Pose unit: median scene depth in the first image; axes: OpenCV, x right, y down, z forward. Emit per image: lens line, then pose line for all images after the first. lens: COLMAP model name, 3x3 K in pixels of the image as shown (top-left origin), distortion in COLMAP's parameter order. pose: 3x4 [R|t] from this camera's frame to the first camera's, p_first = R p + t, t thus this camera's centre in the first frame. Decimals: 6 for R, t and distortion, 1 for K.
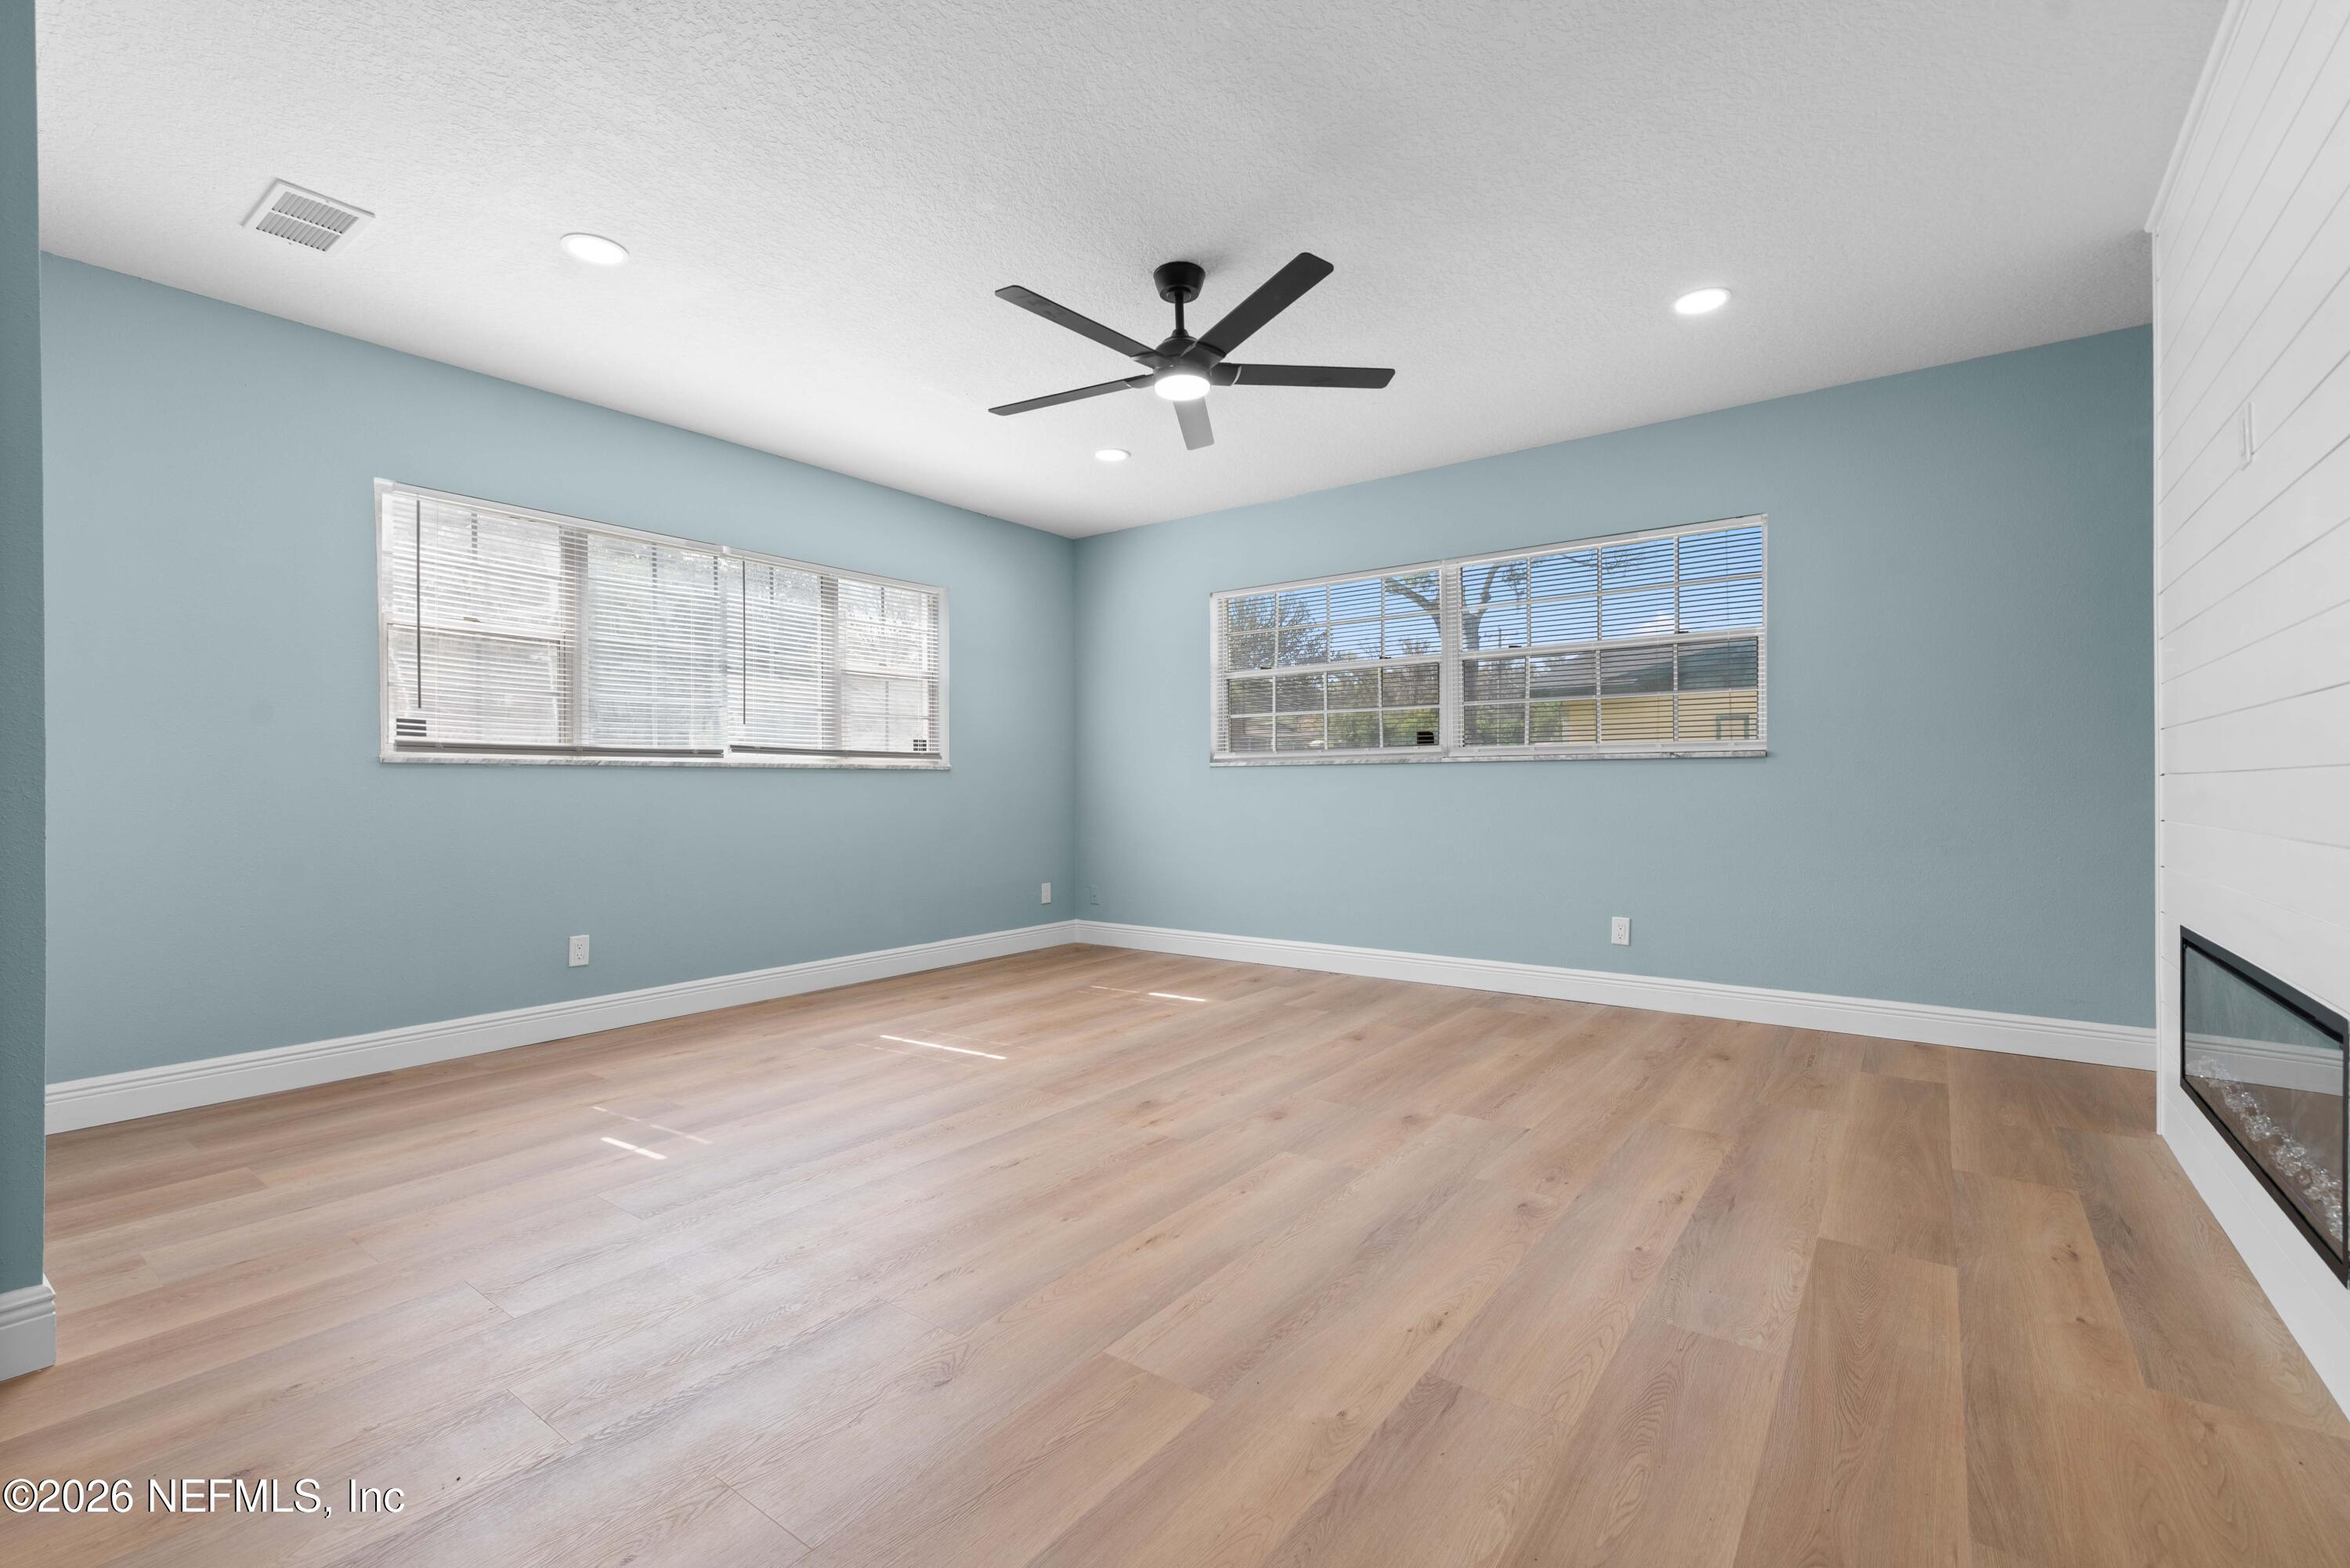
lens RADIAL K [[1016.3, 0, 1165.4], [0, 1016.3, 786.8], [0, 0, 1]] dist [-0.000803, 0.000311]
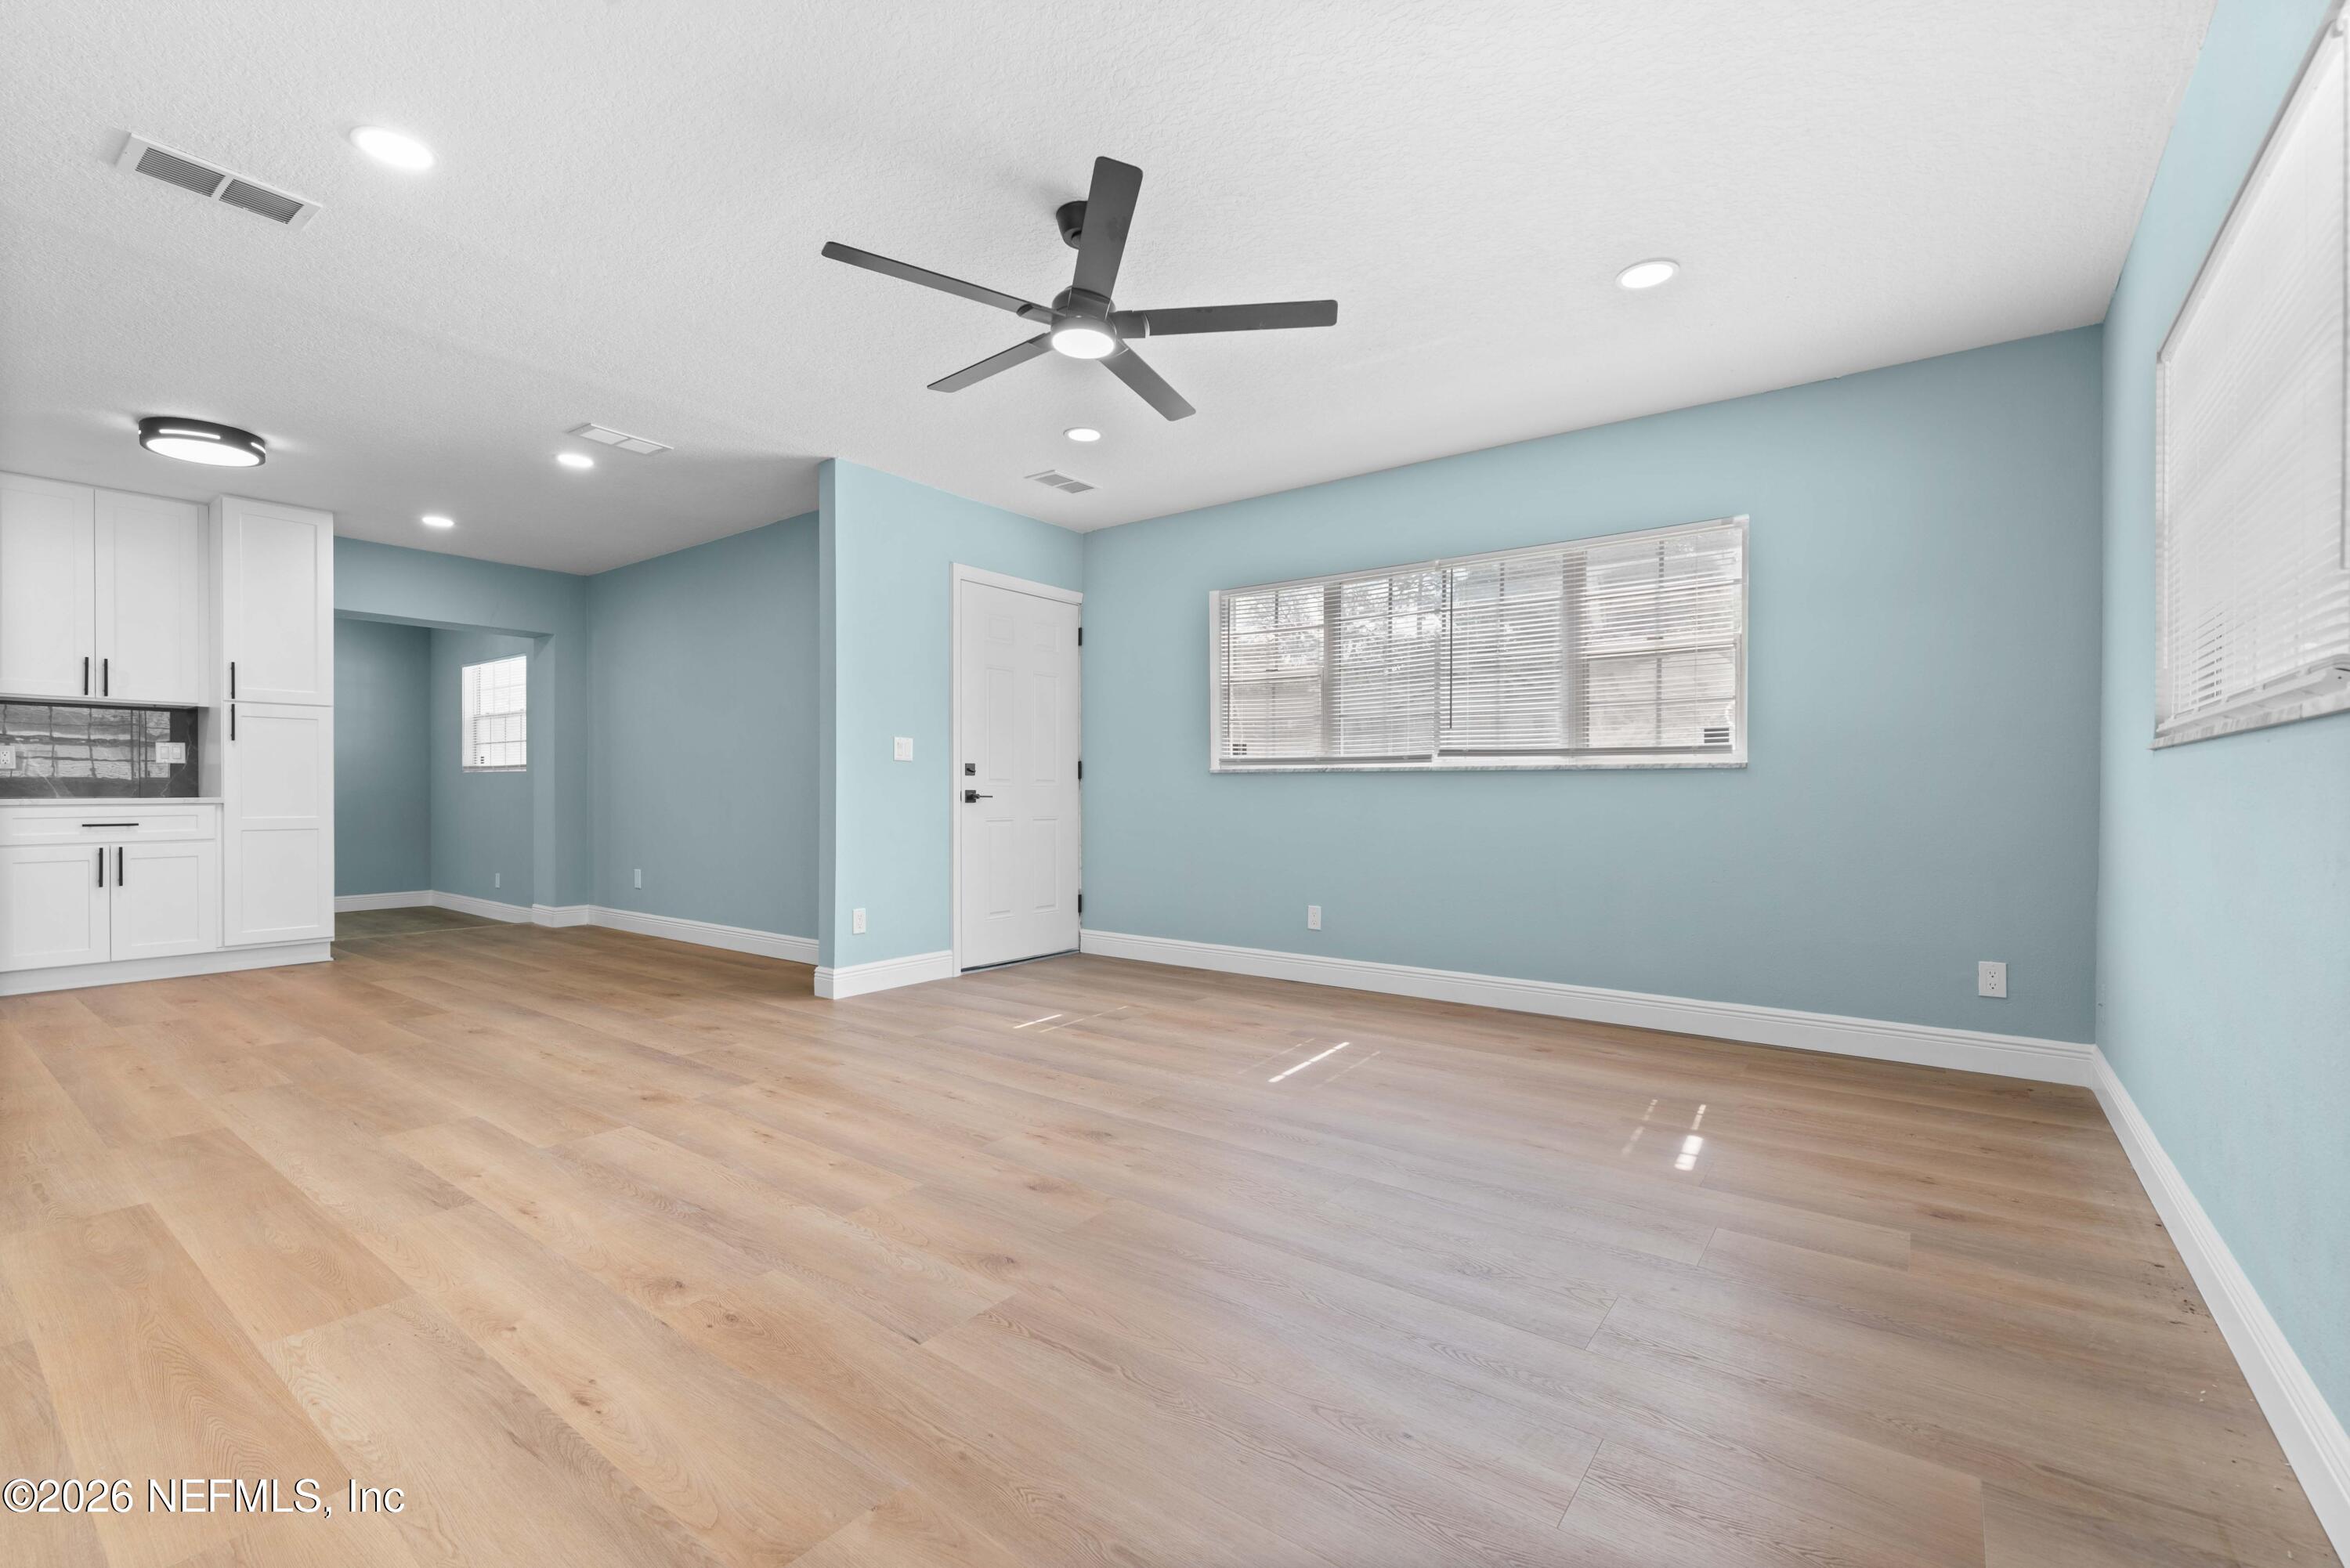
lens RADIAL K [[1016.3, 0, 1165.4], [0, 1016.3, 786.8], [0, 0, 1]] dist [-0.000803, 0.000311]
pose [[-0.006987, 0.001561, -0.999974, 0.825364], [-0.004384, 0.999989, 0.001592, -0.004414], [0.999966, 0.004395, -0.006980, 0.973420]]
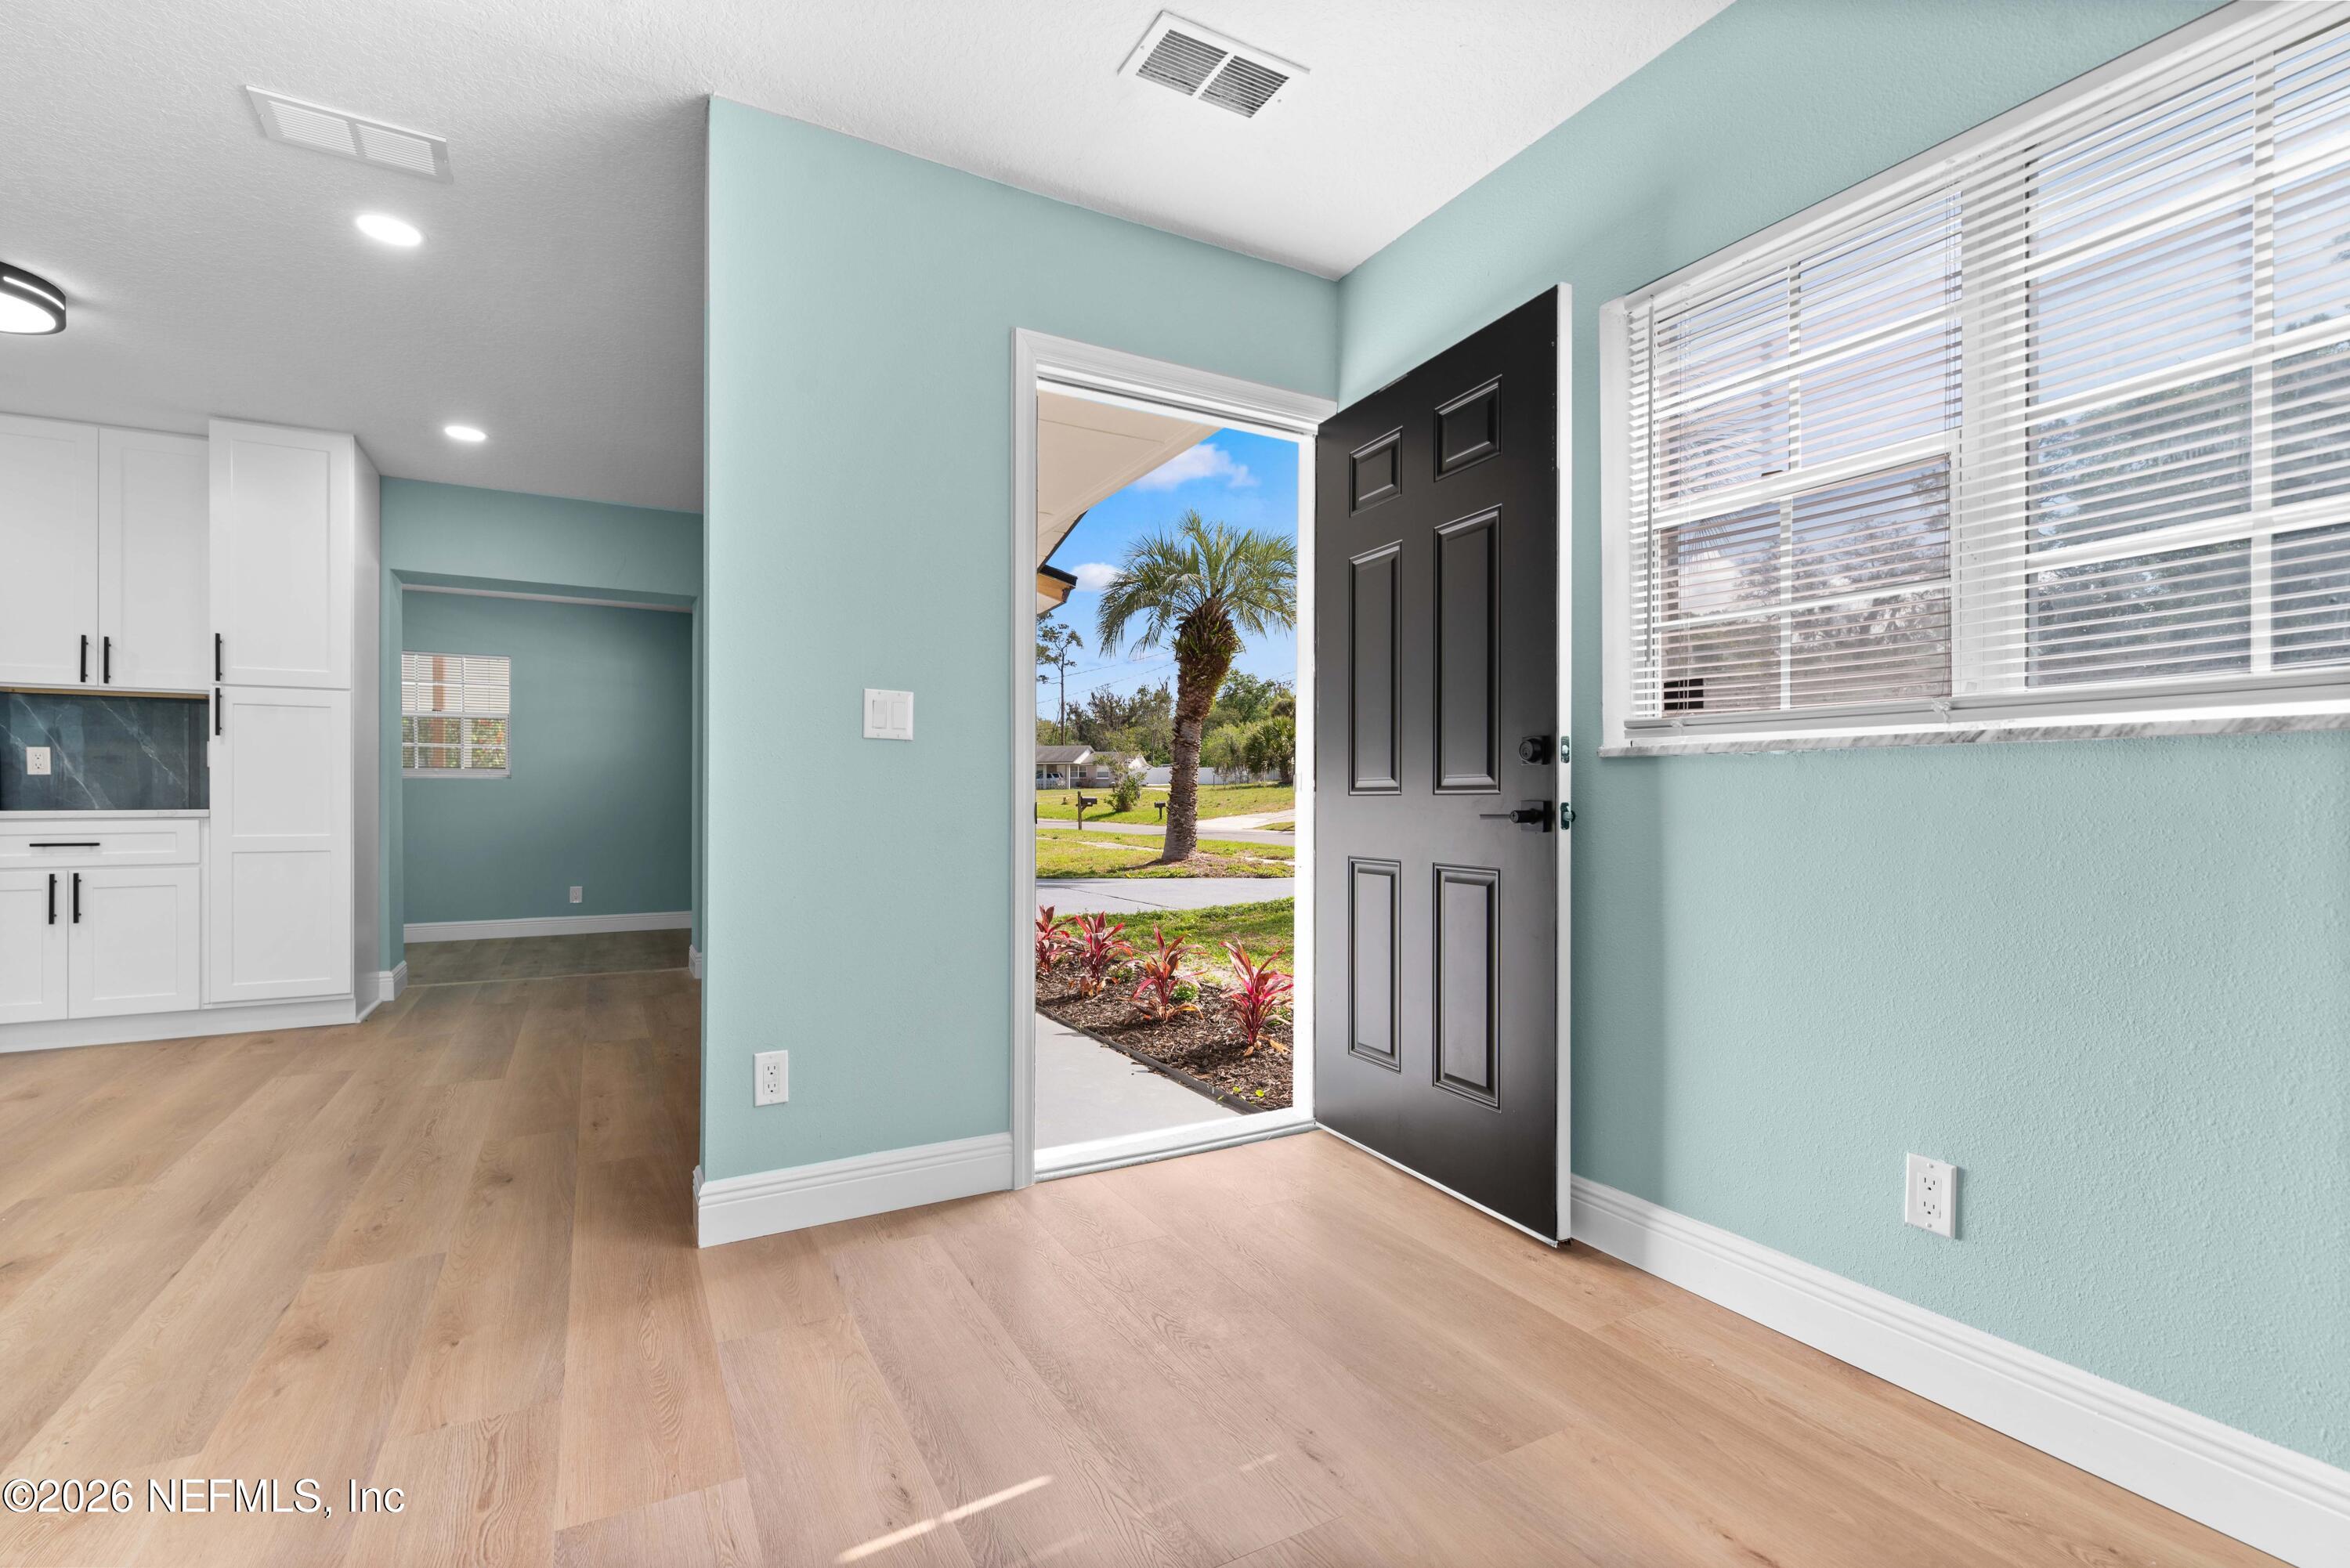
lens RADIAL K [[1043.1, 0, 1165.4], [0, 1043.1, 791.4], [0, 0, 1]] dist [-0.000339, 0.000006]
pose [[-0.413423, -0.004397, -0.910529, -0.077624], [-0.003215, 0.999989, -0.003369, -0.000183], [0.910534, 0.001534, -0.413432, 1.055548]]
